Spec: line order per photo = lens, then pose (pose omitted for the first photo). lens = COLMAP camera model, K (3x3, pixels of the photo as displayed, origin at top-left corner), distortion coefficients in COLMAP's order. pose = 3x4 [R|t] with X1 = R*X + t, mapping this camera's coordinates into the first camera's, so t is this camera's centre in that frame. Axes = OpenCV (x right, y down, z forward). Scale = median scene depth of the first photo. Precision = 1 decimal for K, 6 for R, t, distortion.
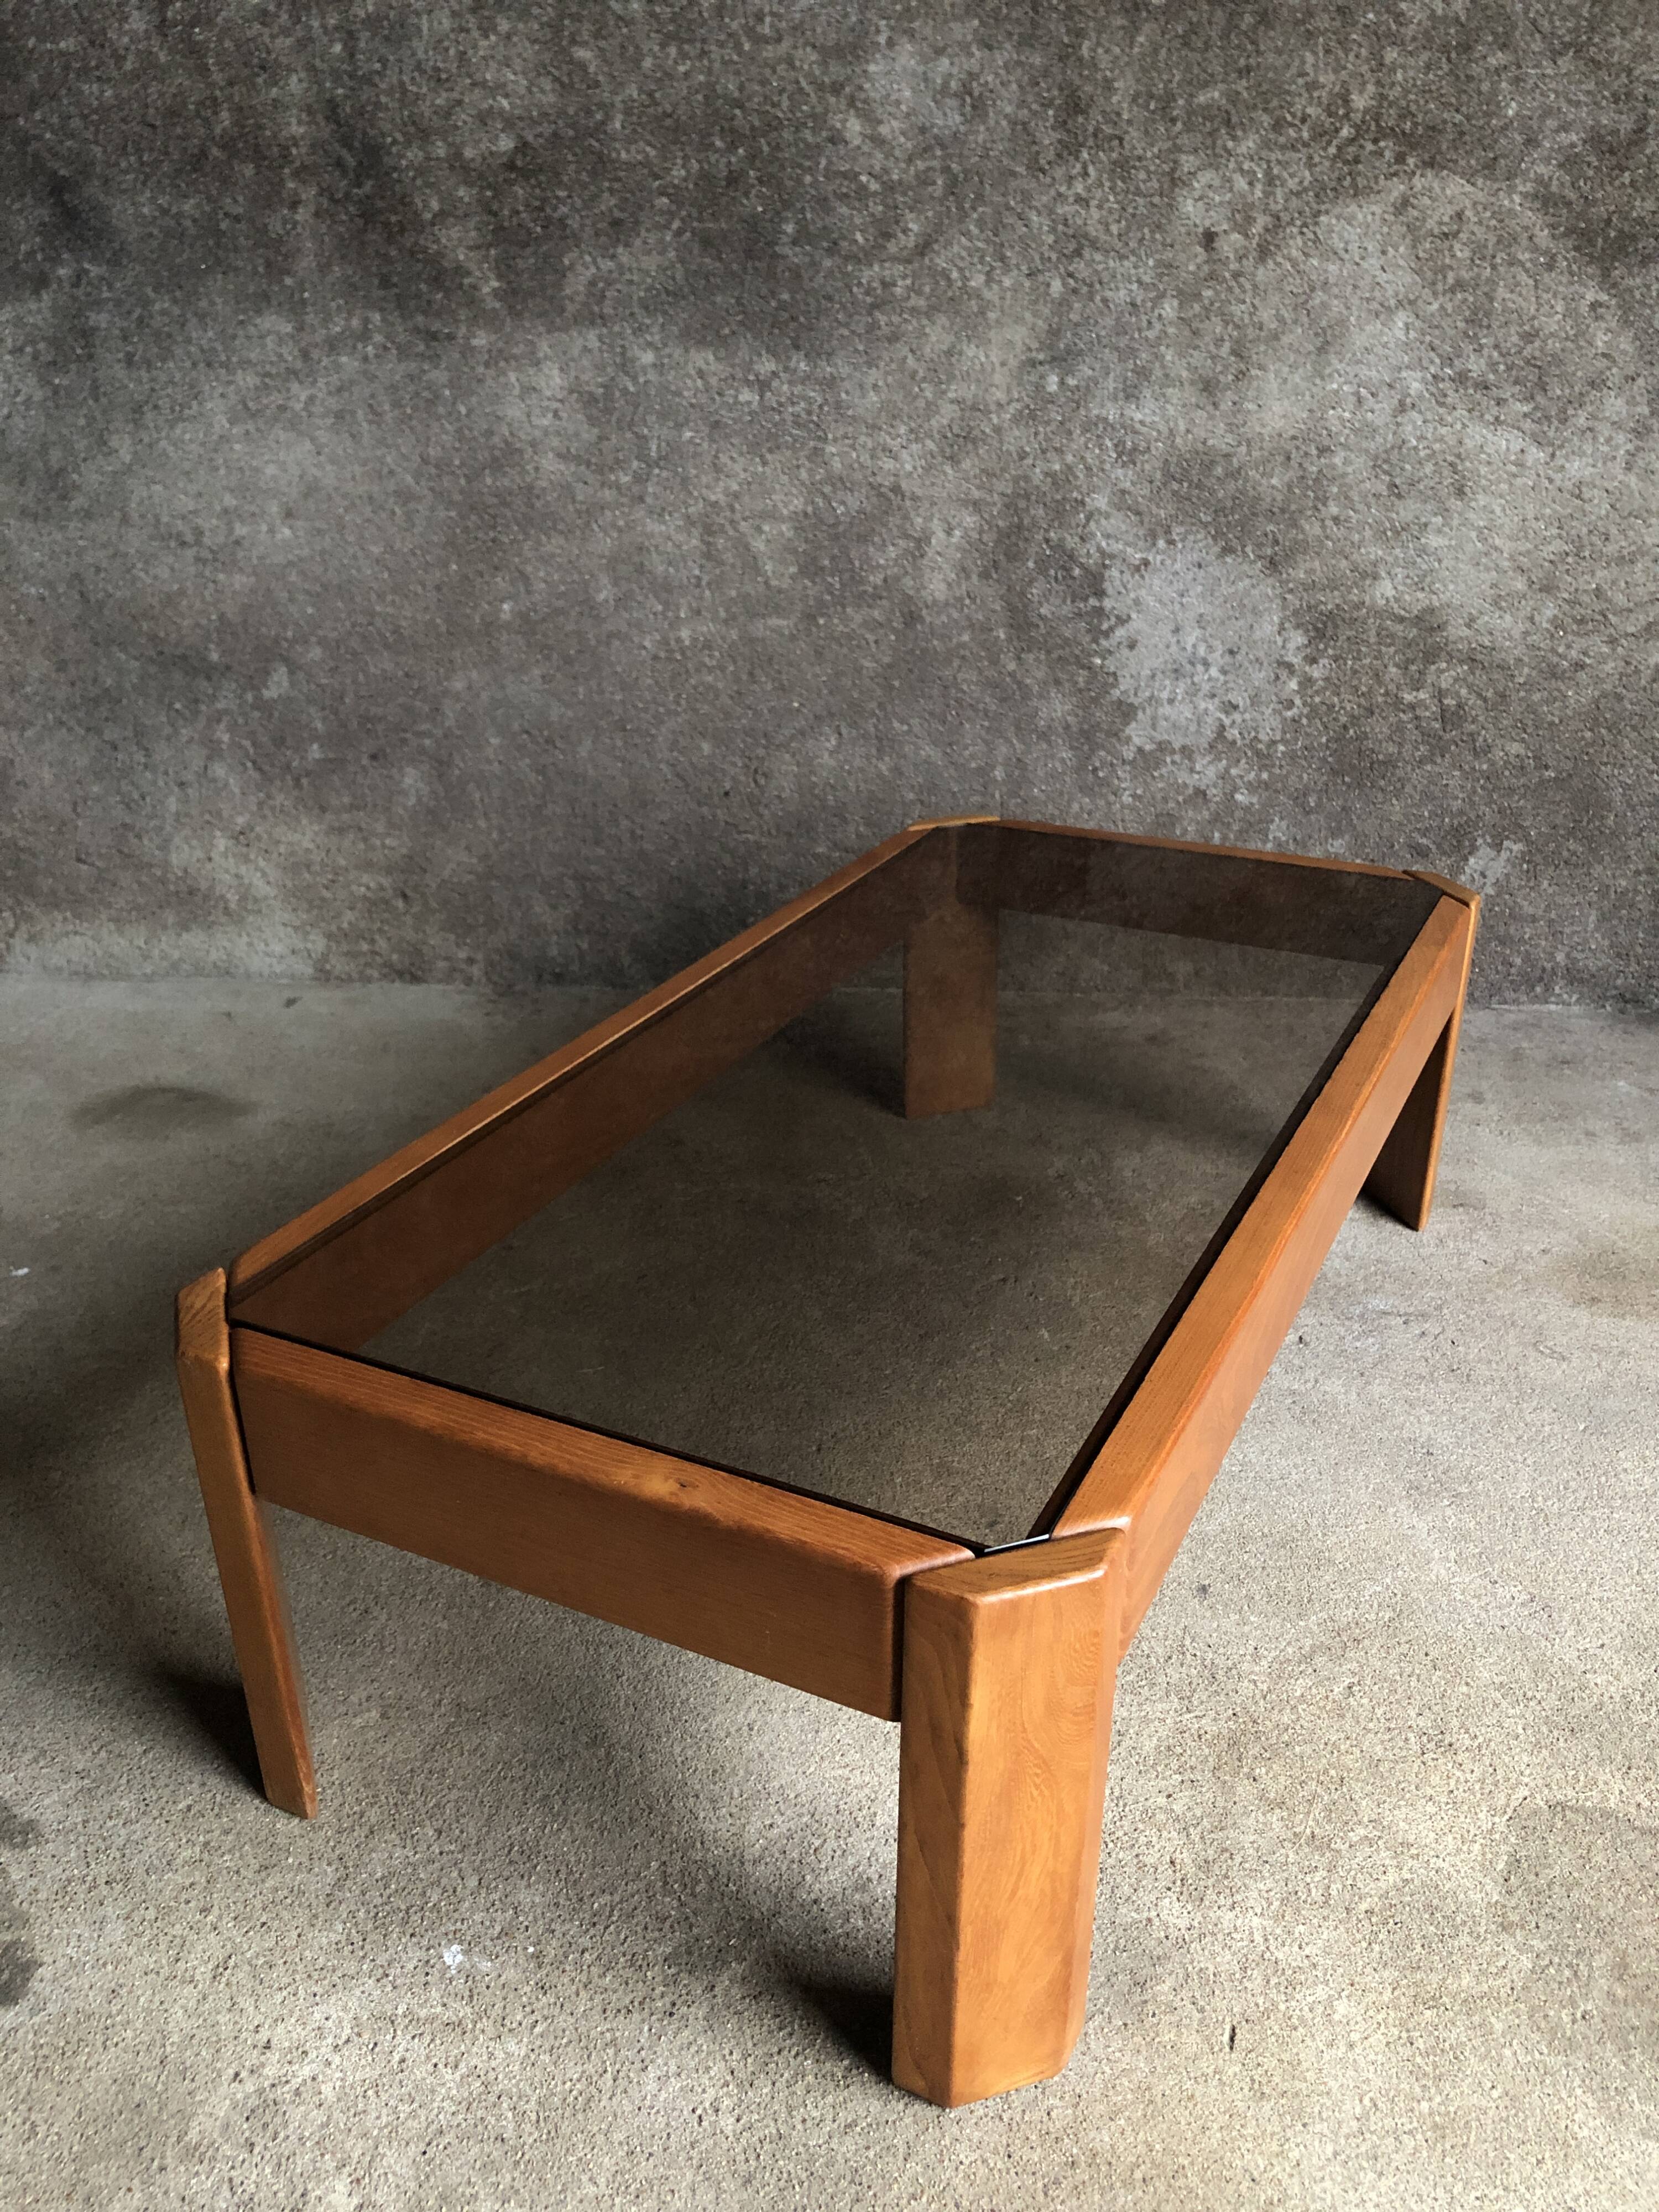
lens RADIAL K [[1767.7, 0, 825.9], [0, 1767.7, 1090.0], [0, 0, 1]] dist [0.009612, 0.006547]
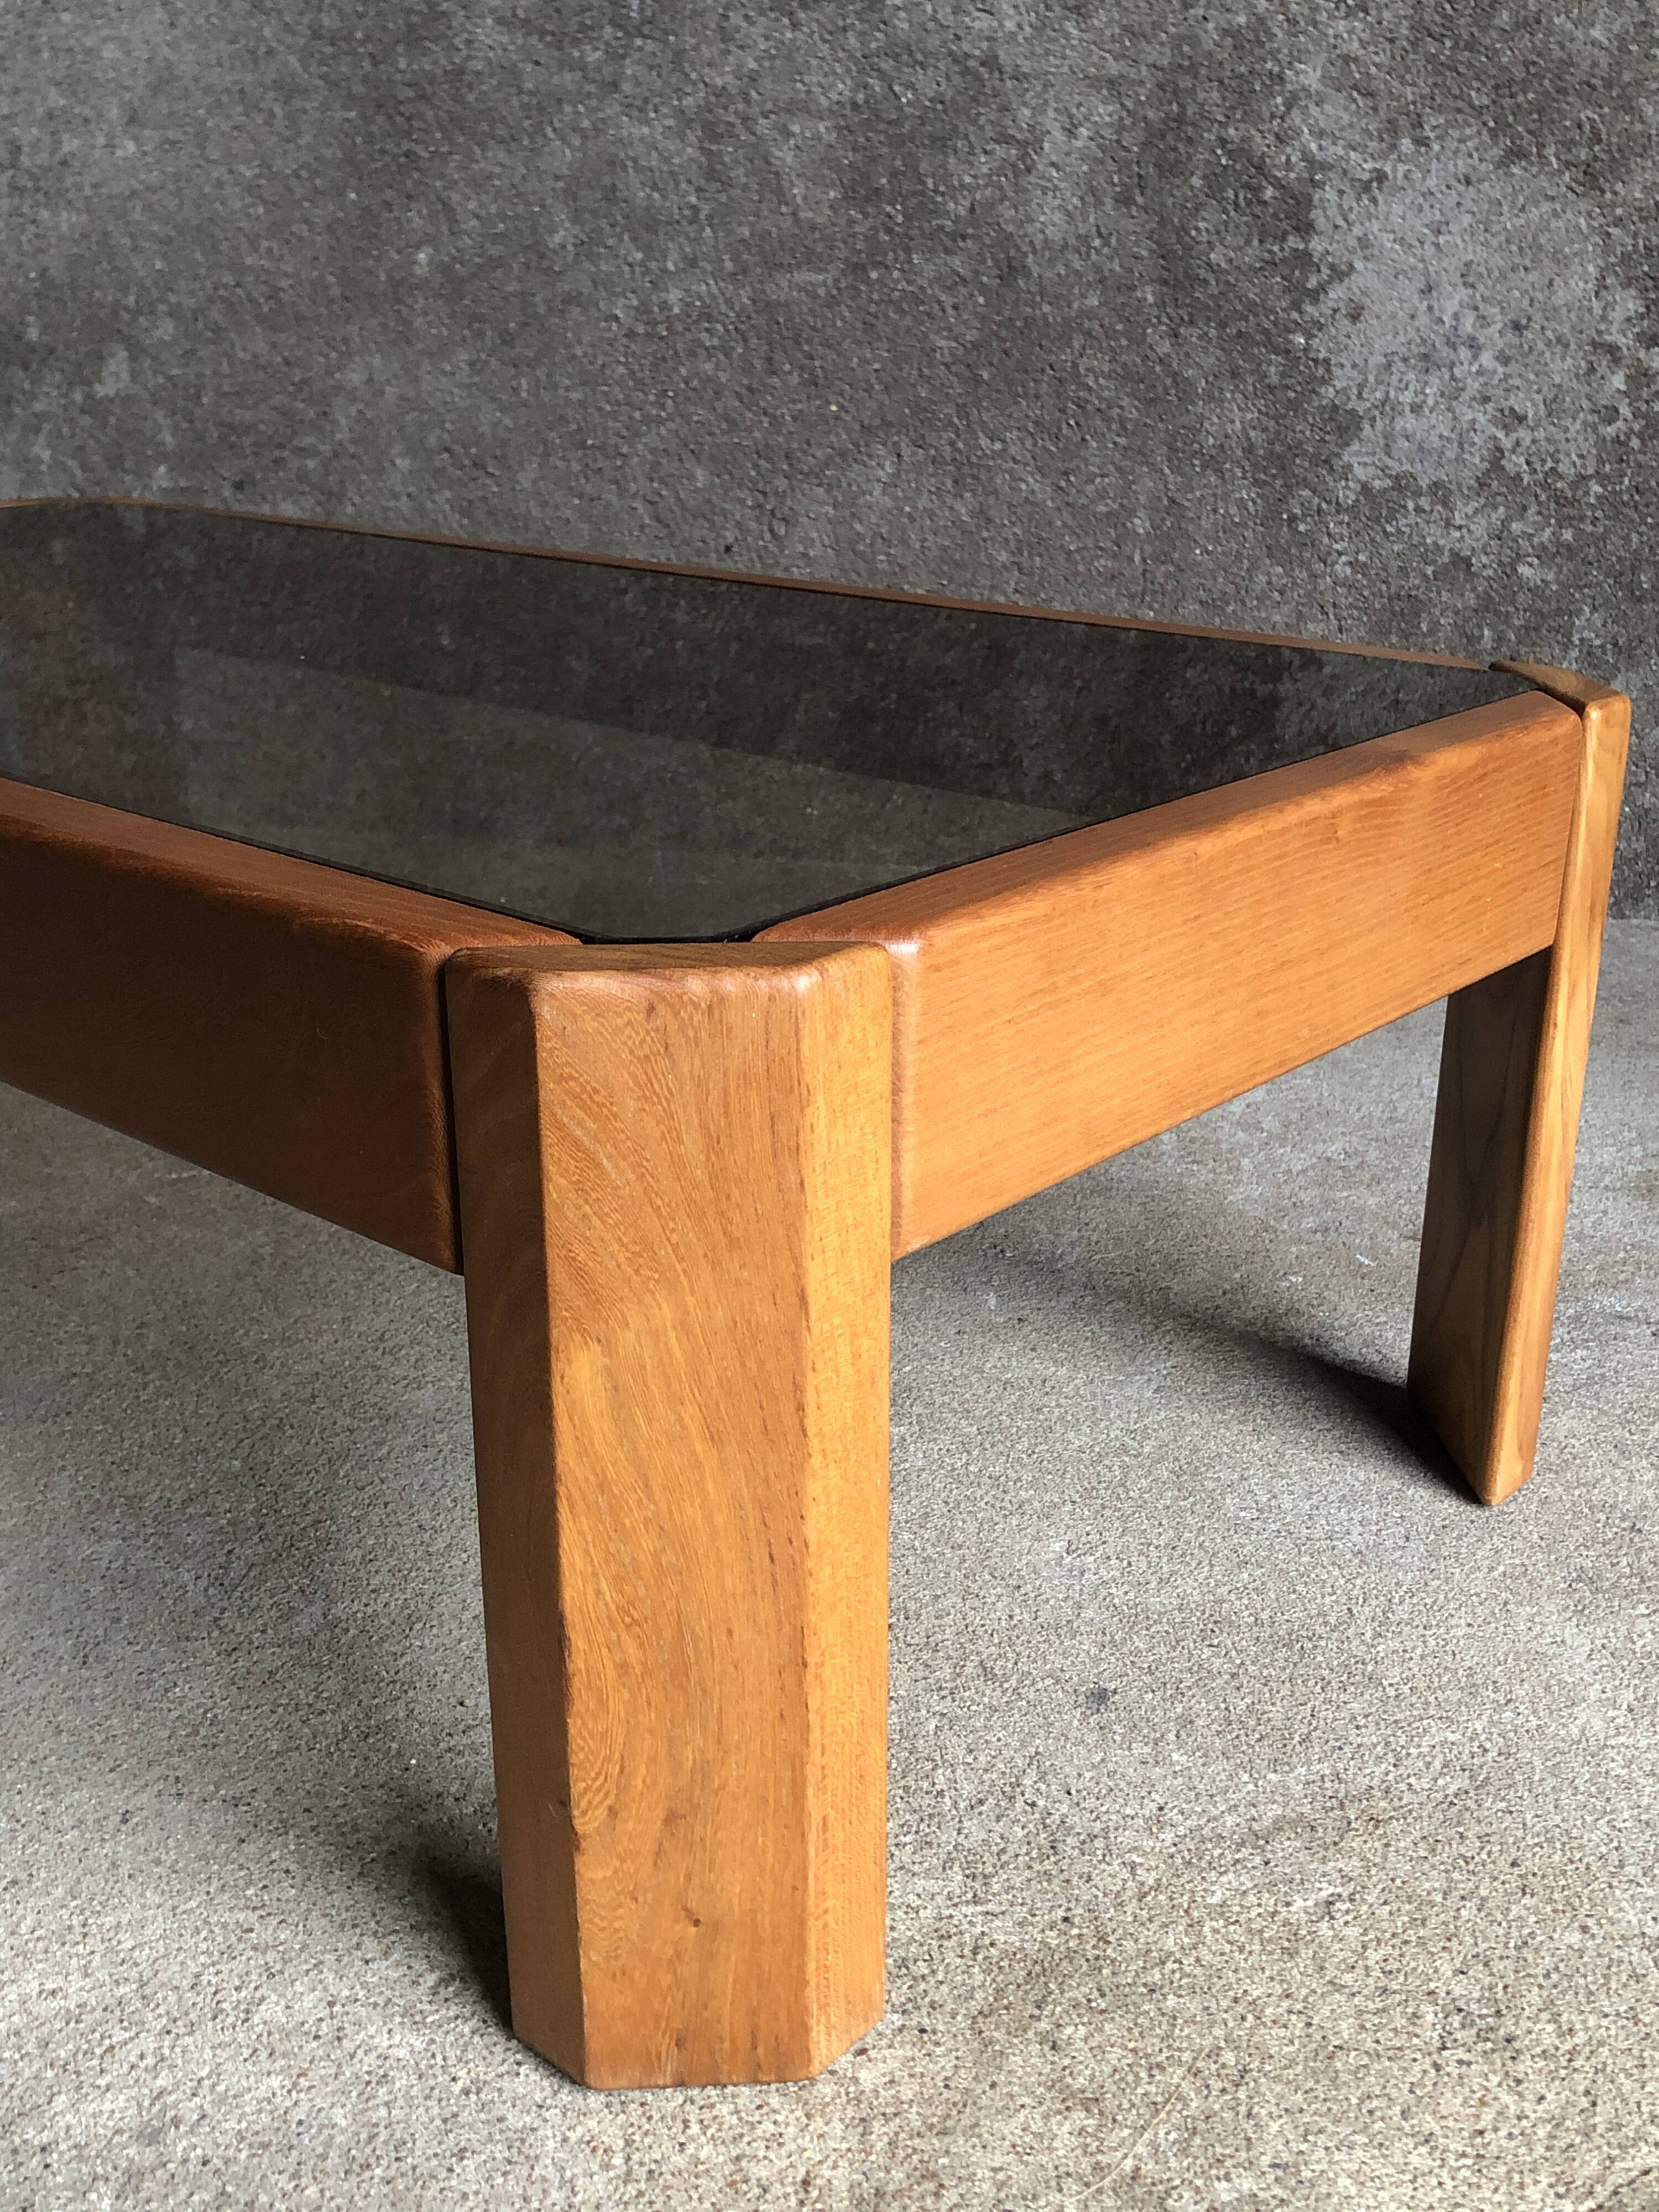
lens RADIAL K [[2249.9, 0, 809.9], [0, 2249.9, 1124.1], [0, 0, 1]] dist [-0.003271, 0.000000]
pose [[0.983120, 0.075112, -0.166835, 0.140357], [-0.086172, 0.994468, -0.060063, 0.101433], [0.161400, 0.073426, 0.984154, 0.208384]]
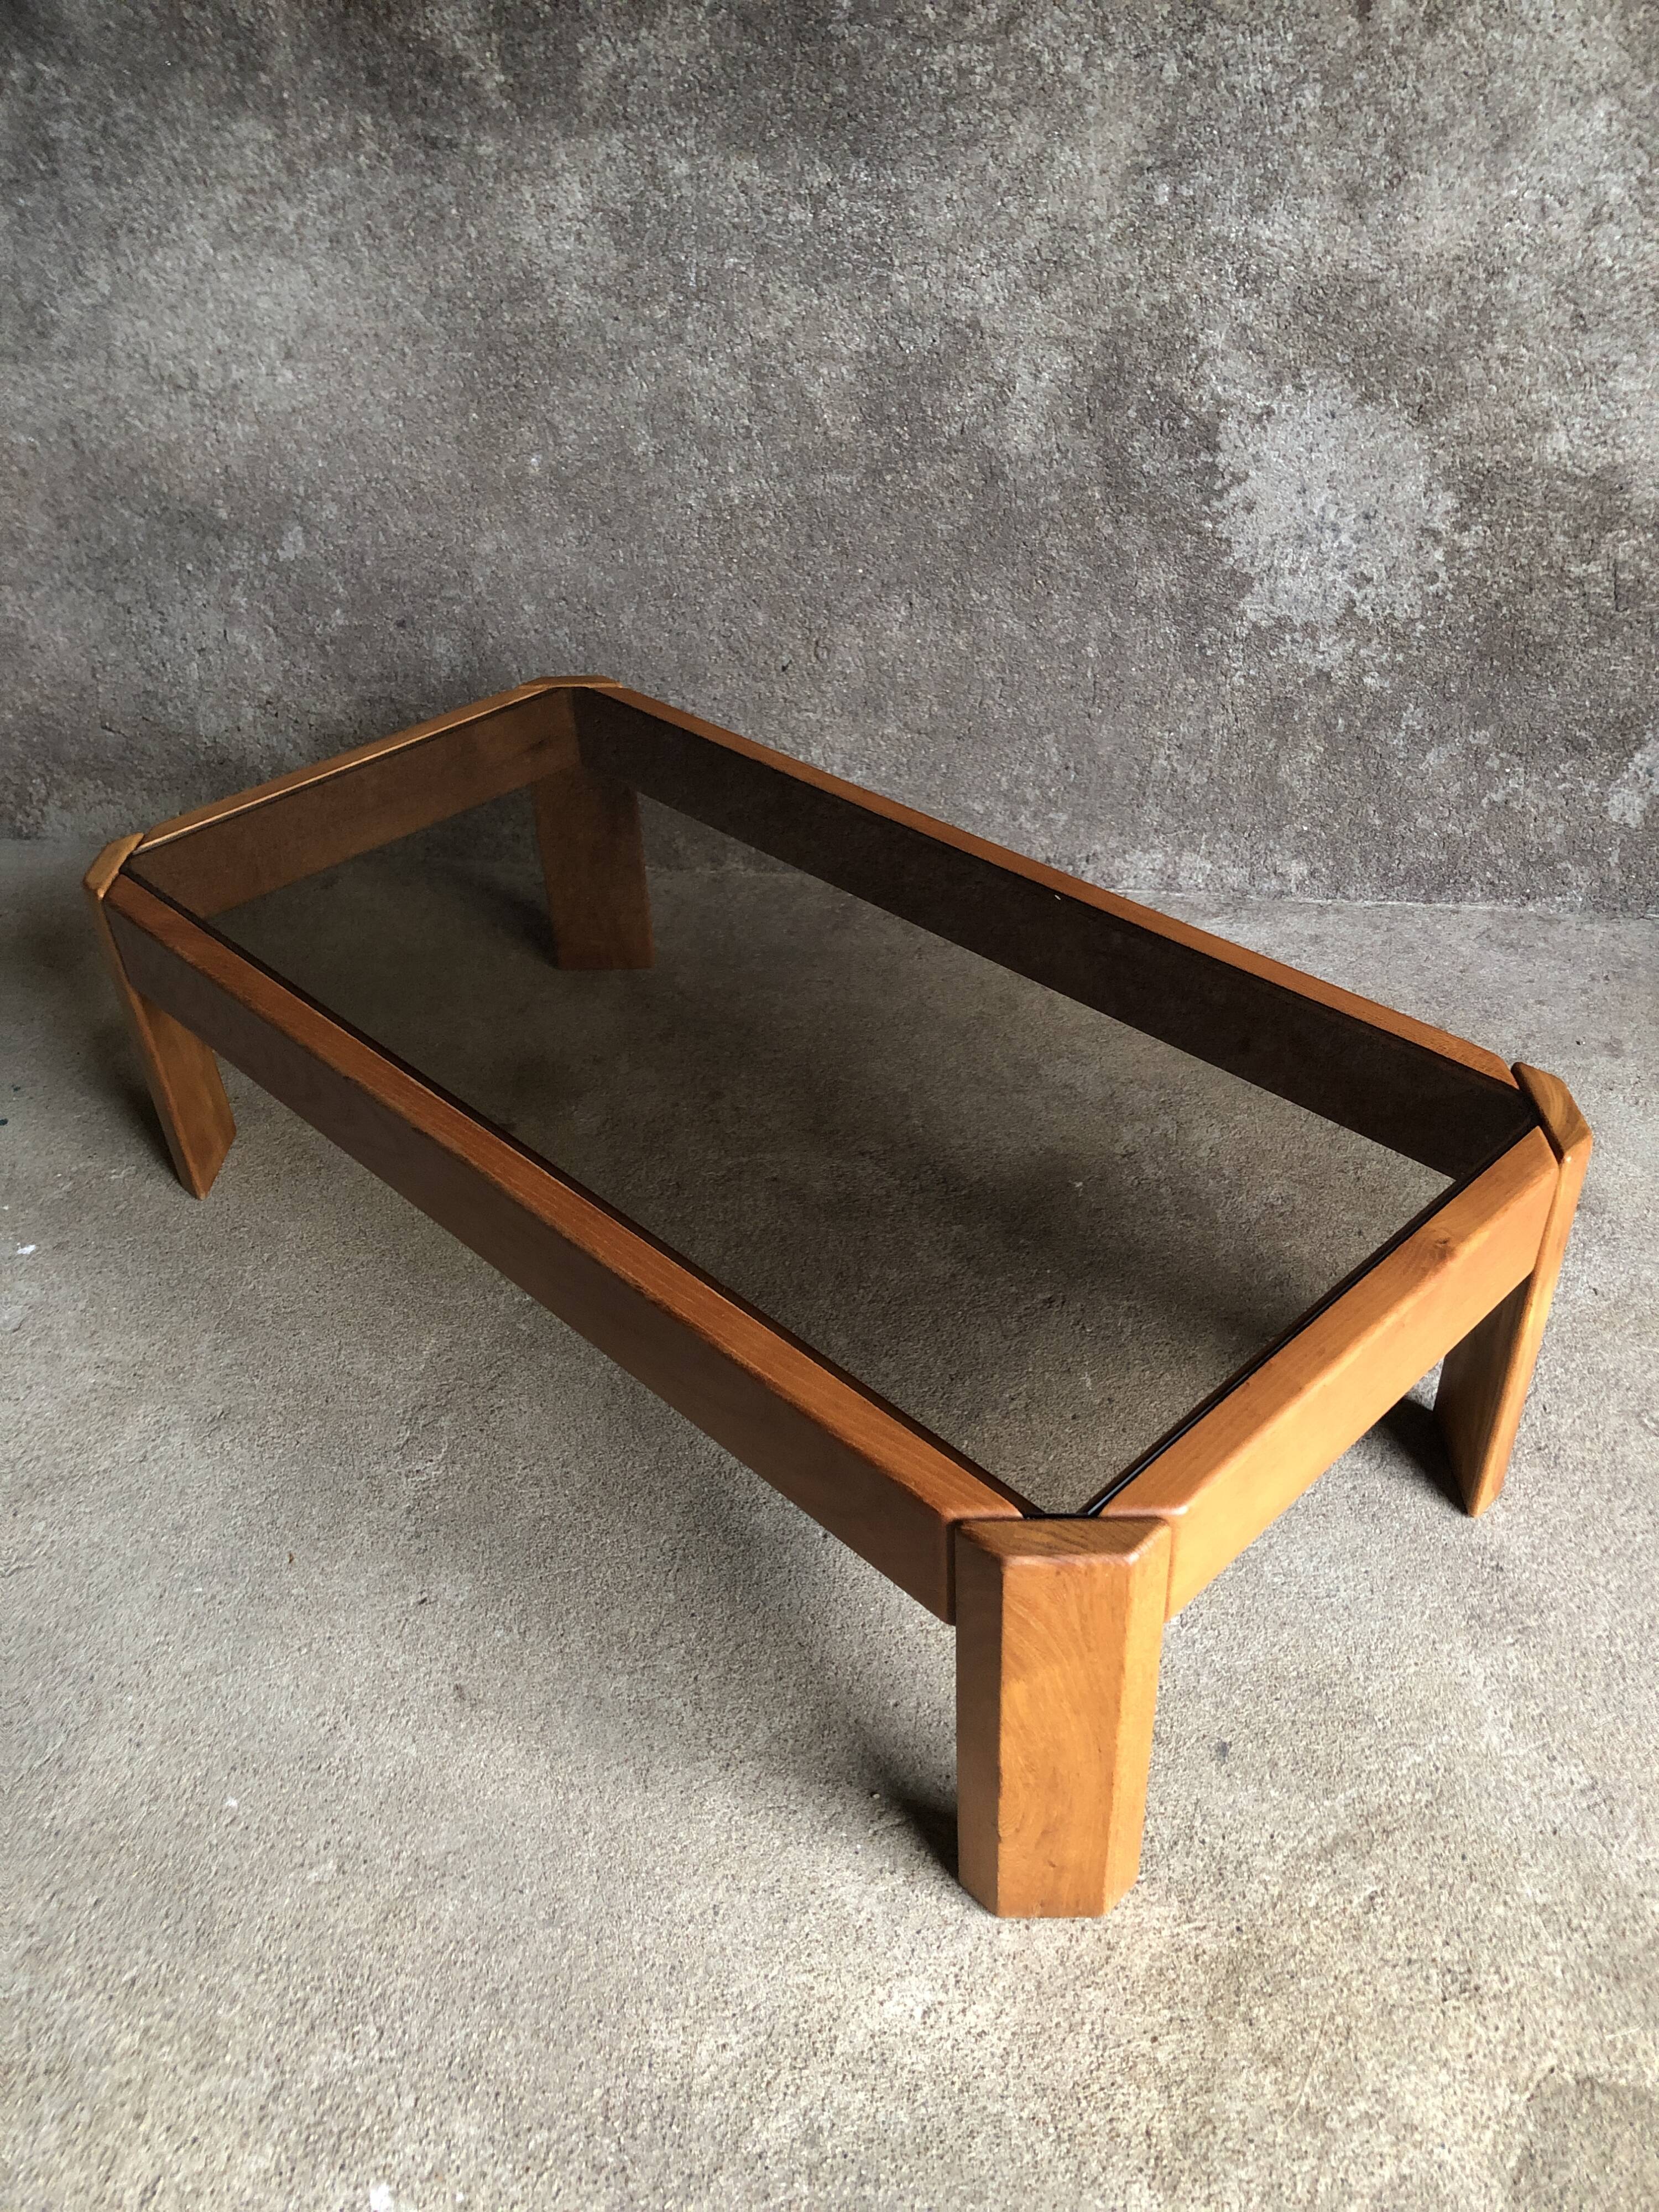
lens RADIAL K [[1767.7, 0, 828.2], [0, 1767.7, 1078.5], [0, 0, 1]] dist [0.009612, 0.006547]
pose [[0.996205, 0.021527, -0.084332, 0.049083], [-0.005308, 0.982152, 0.188012, -0.142837], [0.086874, -0.186851, 0.978540, 0.093053]]
